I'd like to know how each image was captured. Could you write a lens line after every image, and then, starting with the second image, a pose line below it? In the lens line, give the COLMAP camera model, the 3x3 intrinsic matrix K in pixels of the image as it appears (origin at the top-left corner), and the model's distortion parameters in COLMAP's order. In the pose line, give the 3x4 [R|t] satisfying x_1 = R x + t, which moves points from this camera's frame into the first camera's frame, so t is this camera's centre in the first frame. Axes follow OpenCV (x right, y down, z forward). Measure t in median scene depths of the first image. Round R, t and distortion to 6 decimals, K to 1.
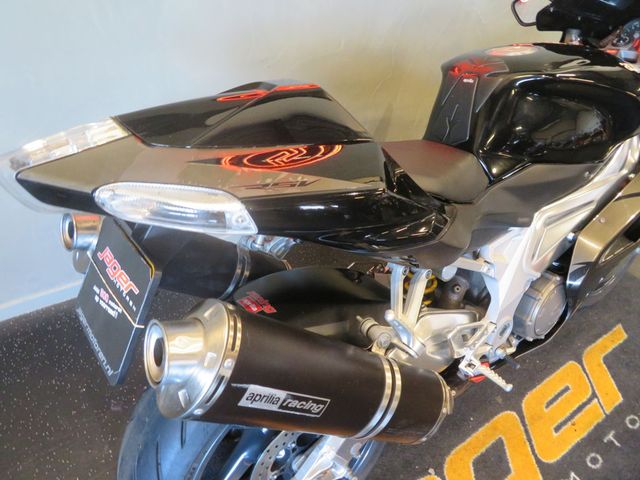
lens RADIAL K [[459.0, 0, 319.9], [0, 459.0, 238.5], [0, 0, 1]] dist [-0.020655, 0.019293]
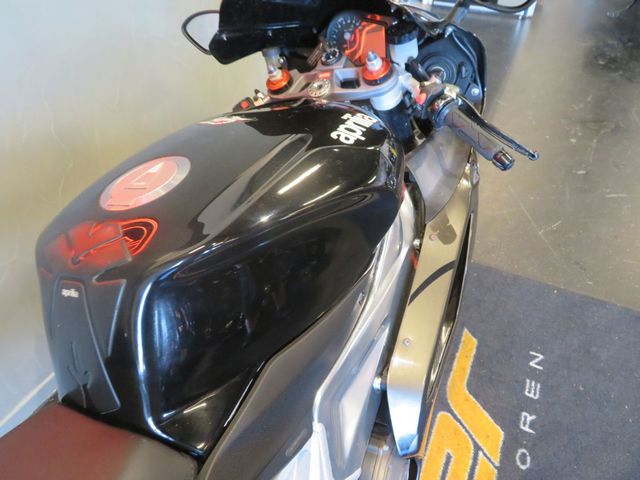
lens RADIAL K [[459.0, 0, 326.6], [0, 459.0, 234.2], [0, 0, 1]] dist [-0.020655, 0.019293]
pose [[0.857295, -0.410321, 0.310936, 0.310132], [0.398650, 0.911257, 0.103388, -0.247938], [-0.325765, 0.035321, 0.944791, 0.332308]]
